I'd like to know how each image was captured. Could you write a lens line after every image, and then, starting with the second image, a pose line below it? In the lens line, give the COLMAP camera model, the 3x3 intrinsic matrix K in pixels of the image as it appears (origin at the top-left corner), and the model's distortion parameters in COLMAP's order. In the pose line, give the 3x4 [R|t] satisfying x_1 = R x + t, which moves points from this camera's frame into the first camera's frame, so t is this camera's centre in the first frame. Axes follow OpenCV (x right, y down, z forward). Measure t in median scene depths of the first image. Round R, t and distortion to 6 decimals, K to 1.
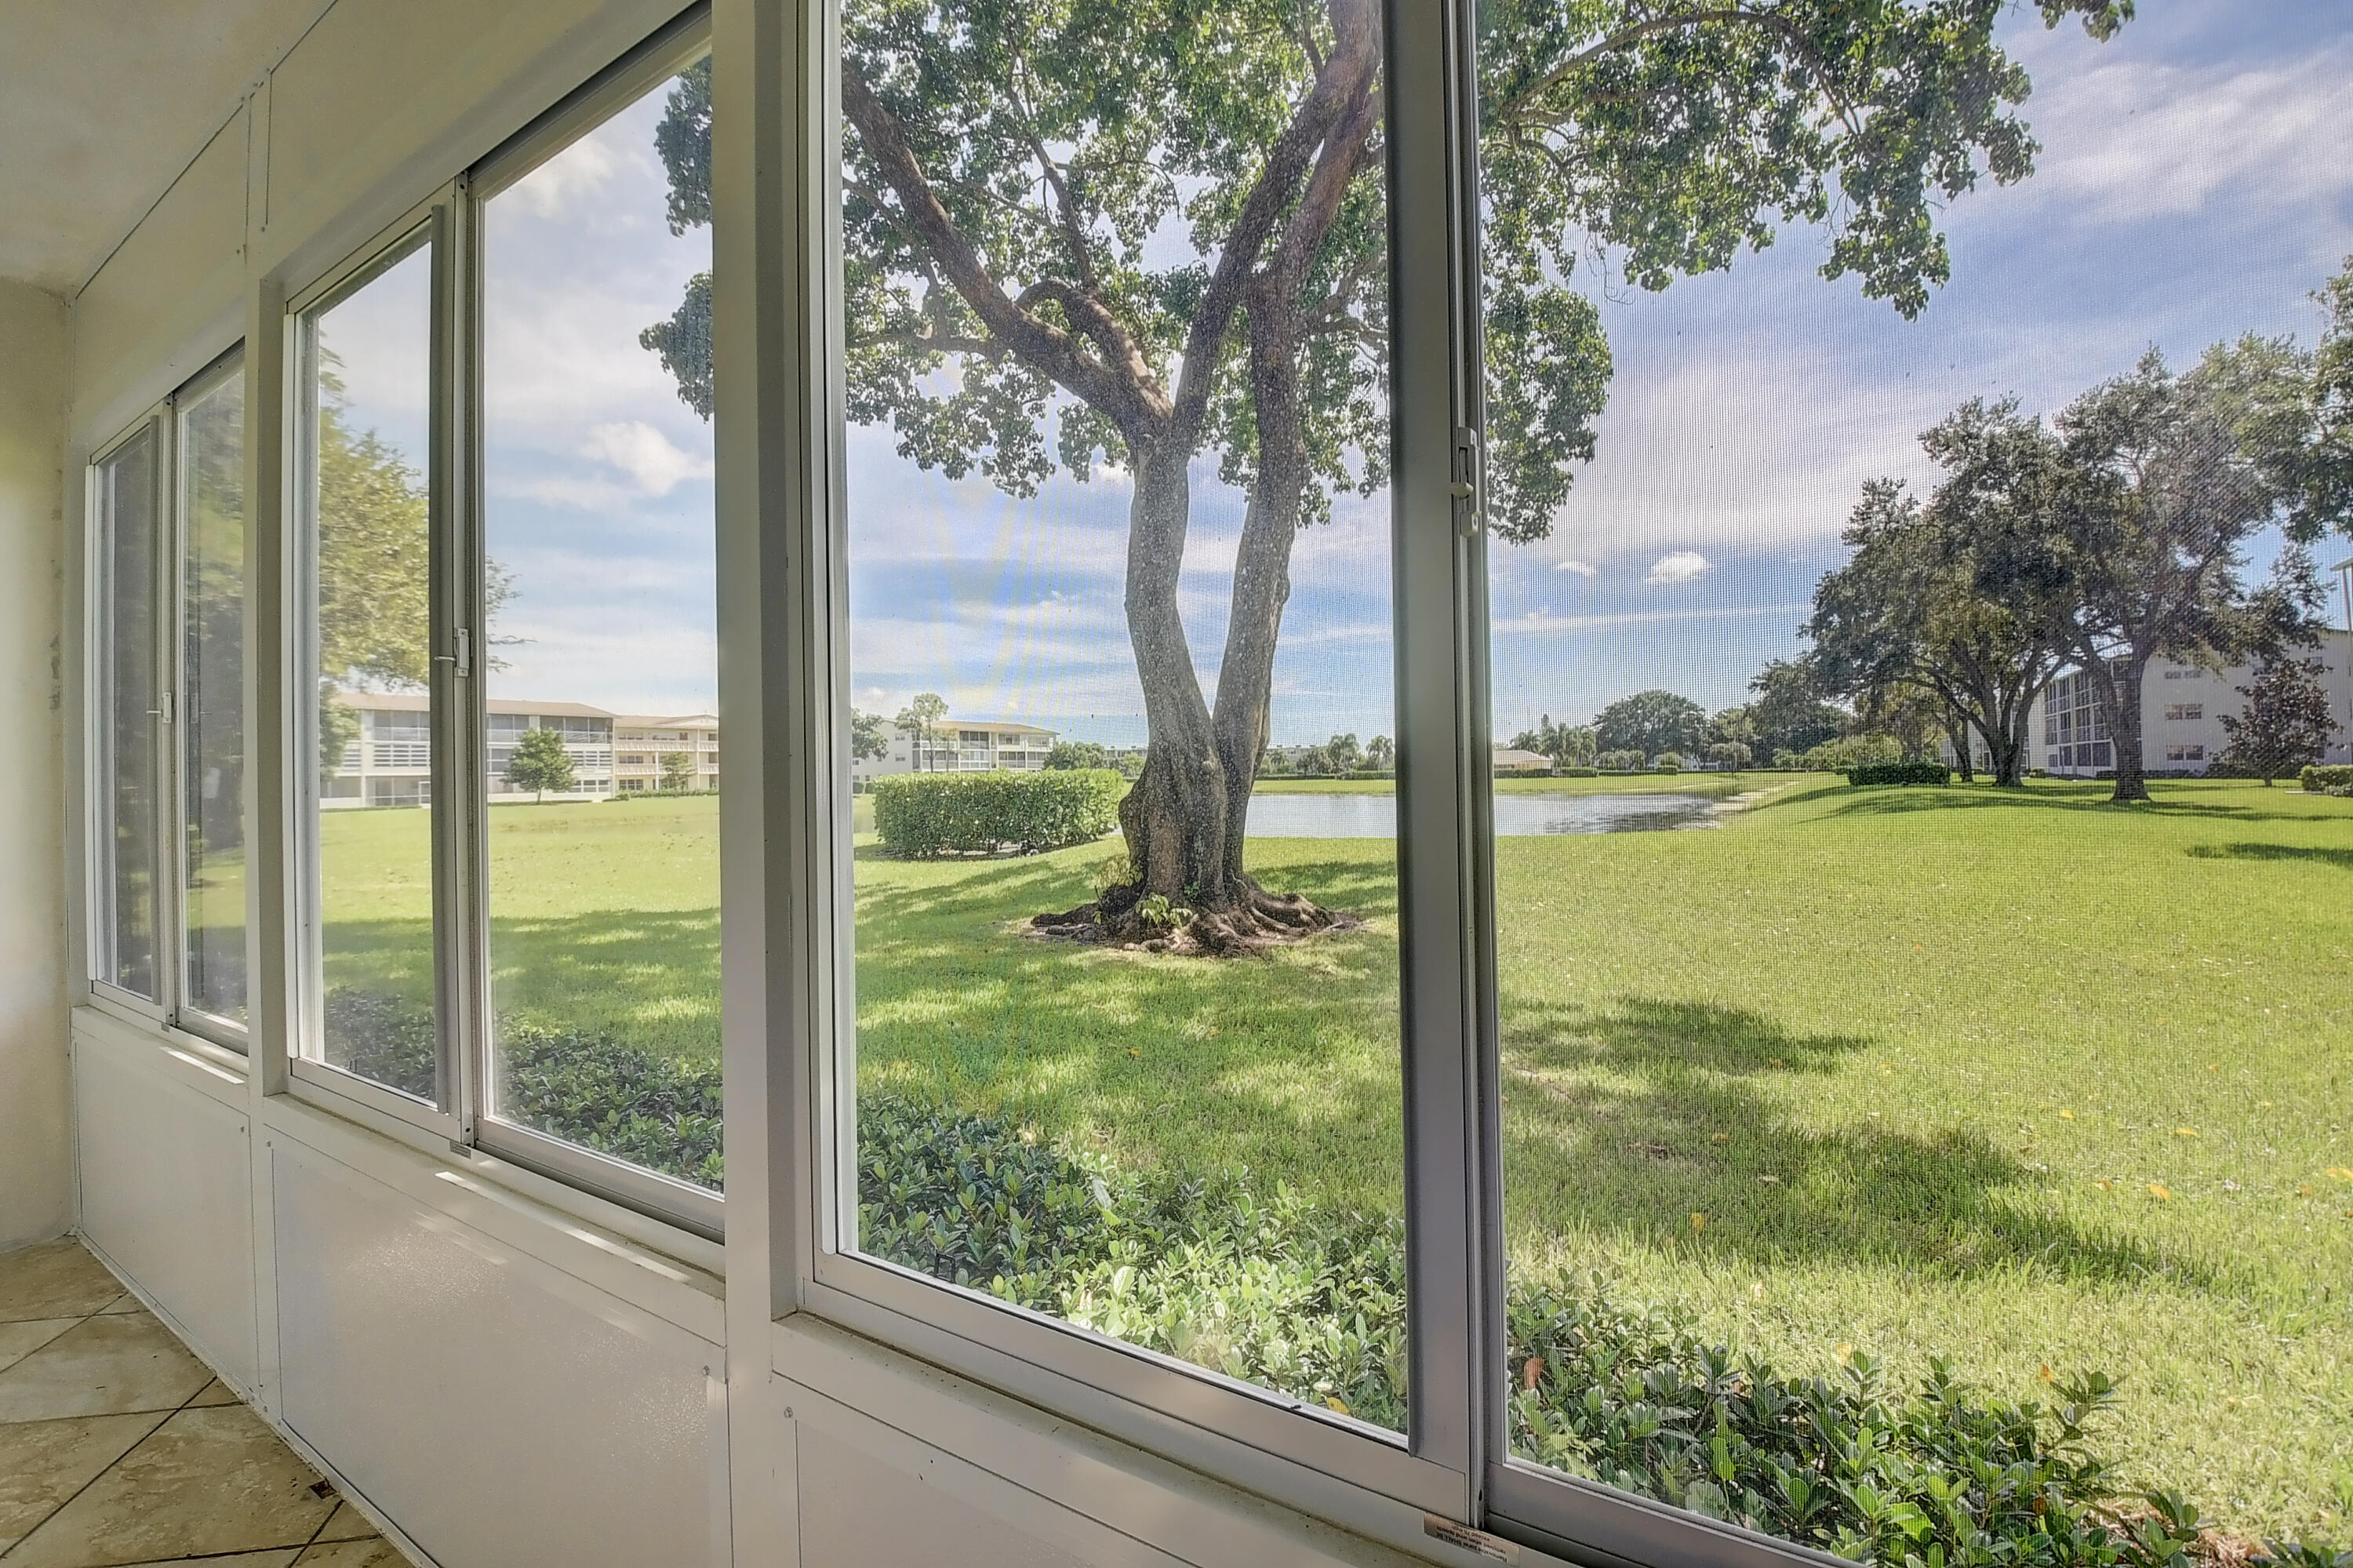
lens RADIAL K [[1049.2, 0, 1168.5], [0, 1049.2, 775.8], [0, 0, 1]] dist [-0.016214, -0.007343]
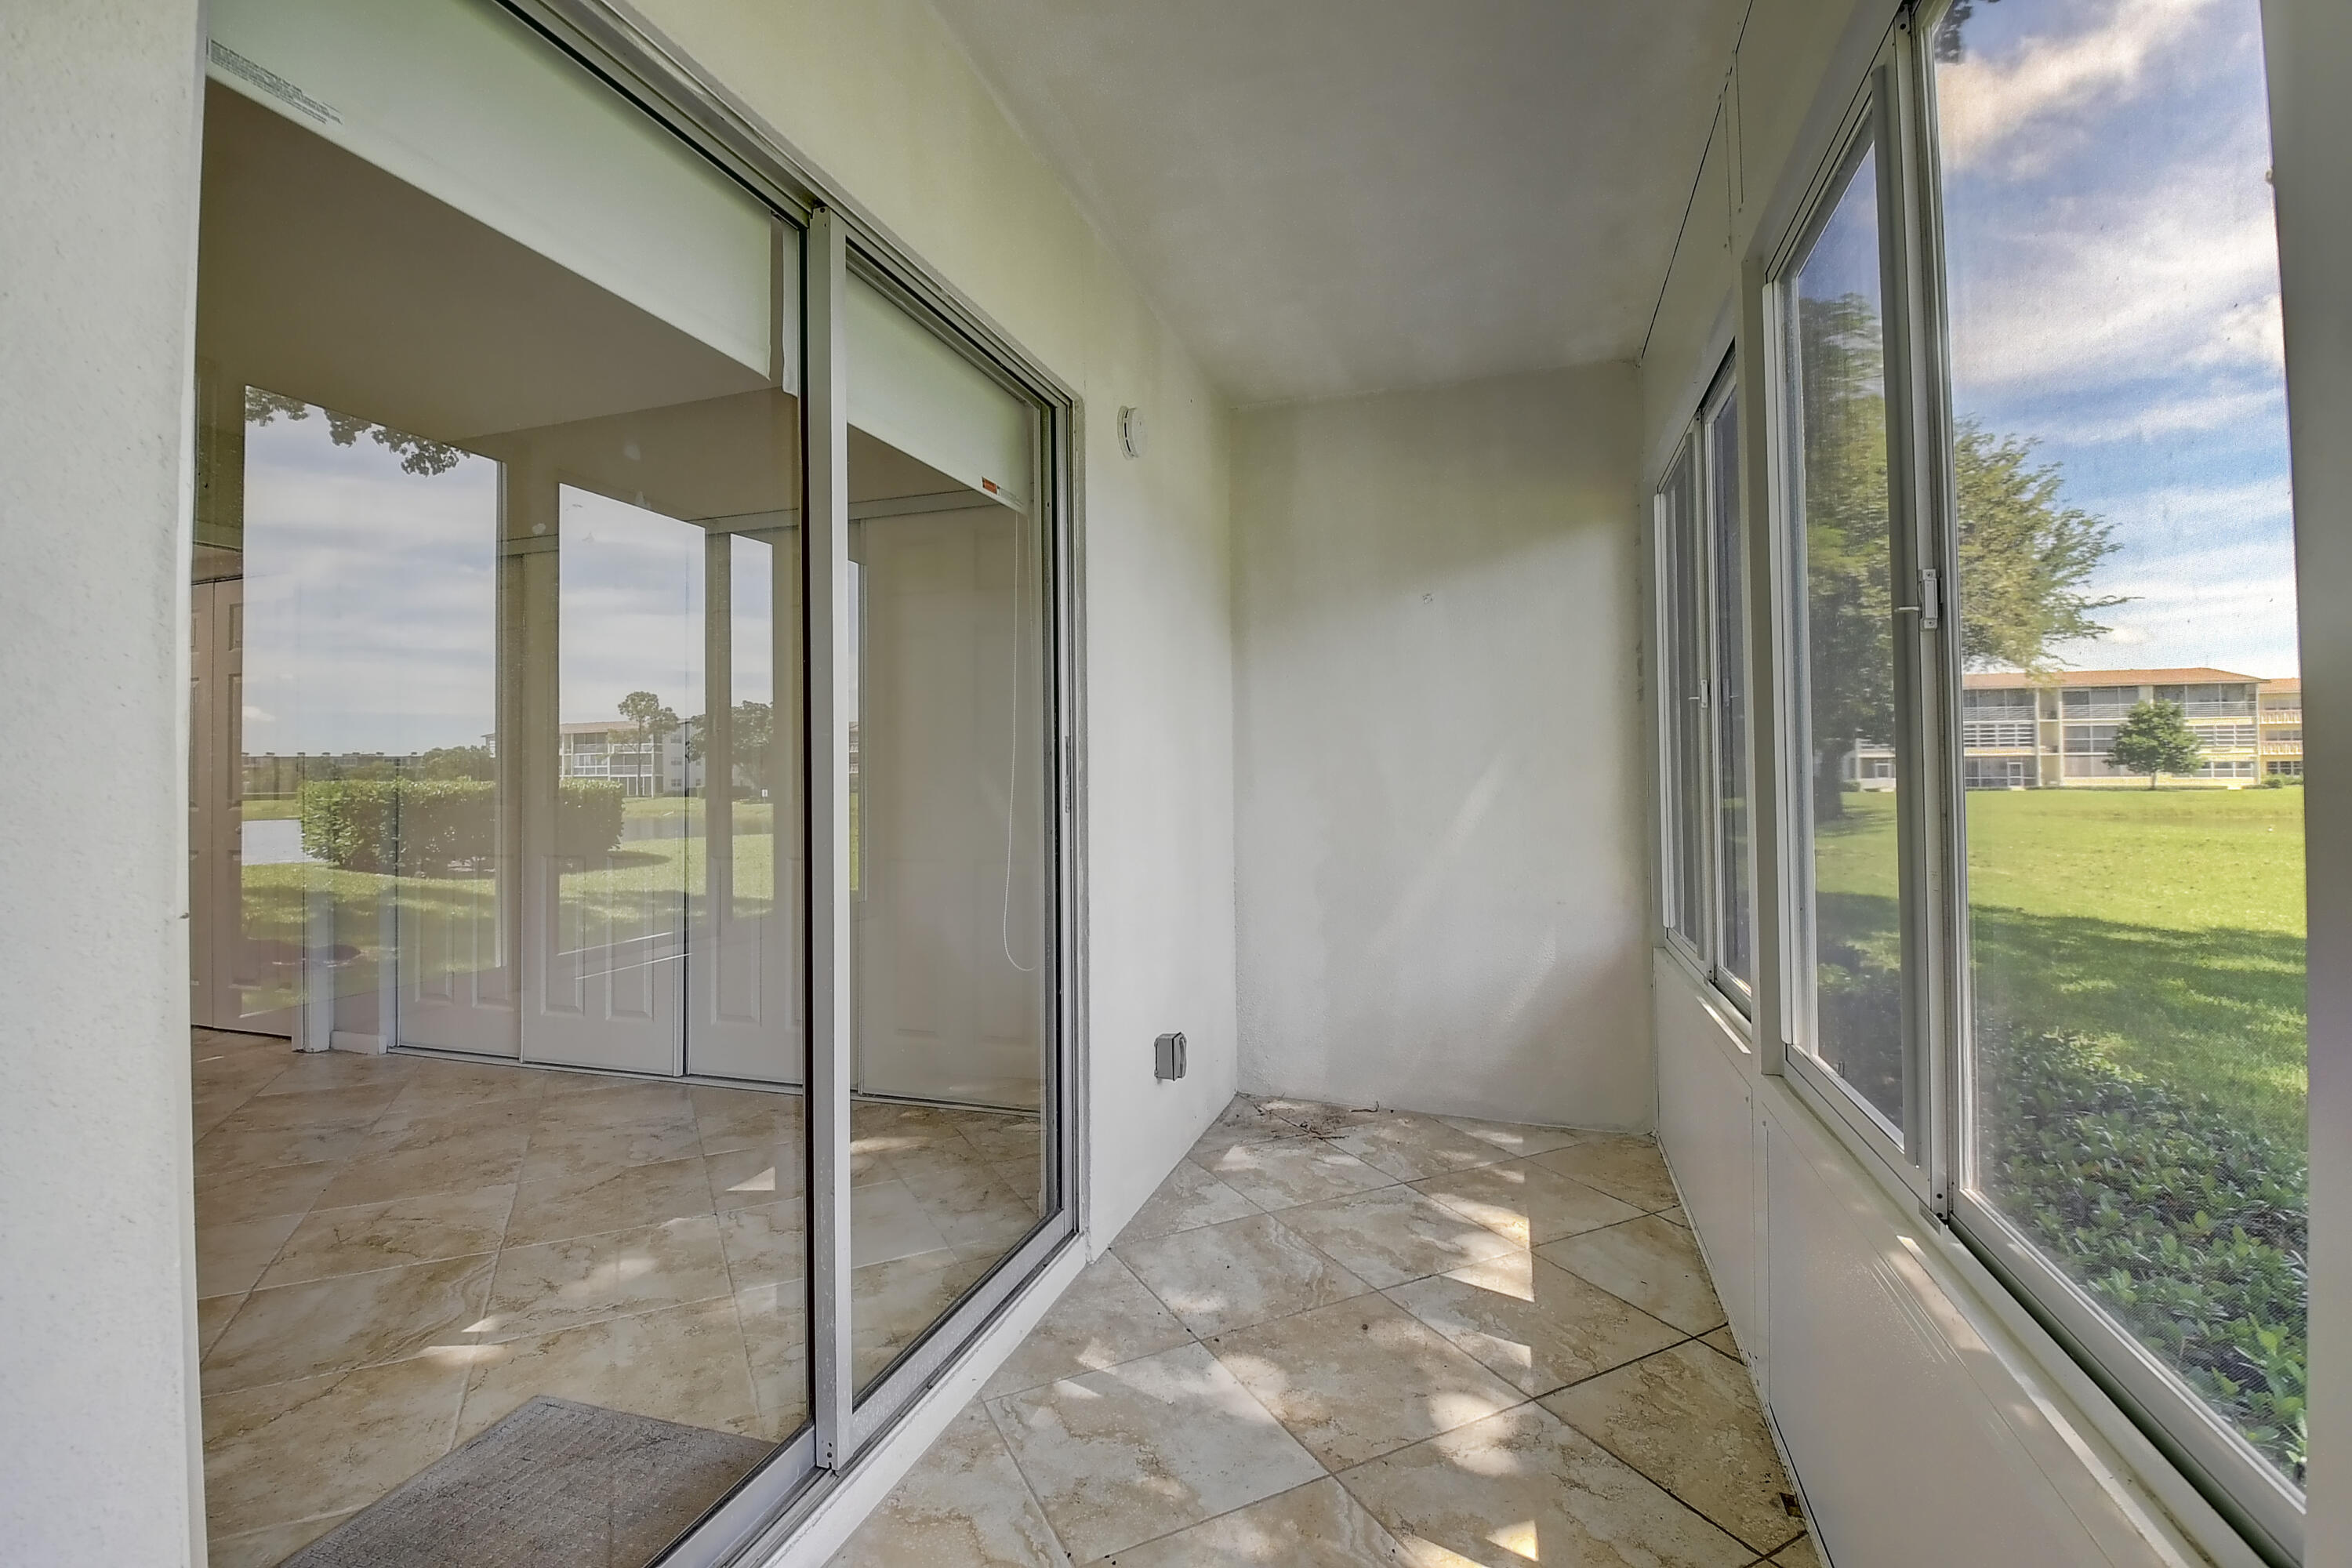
lens RADIAL K [[1048.7, 0, 1160.0], [0, 1048.7, 749.5], [0, 0, 1]] dist [-0.016214, -0.007343]
pose [[0.255208, -0.007117, -0.966860, -0.030794], [0.000468, 0.999974, -0.007237, 0.001400], [0.966886, 0.001394, 0.255205, 0.114207]]
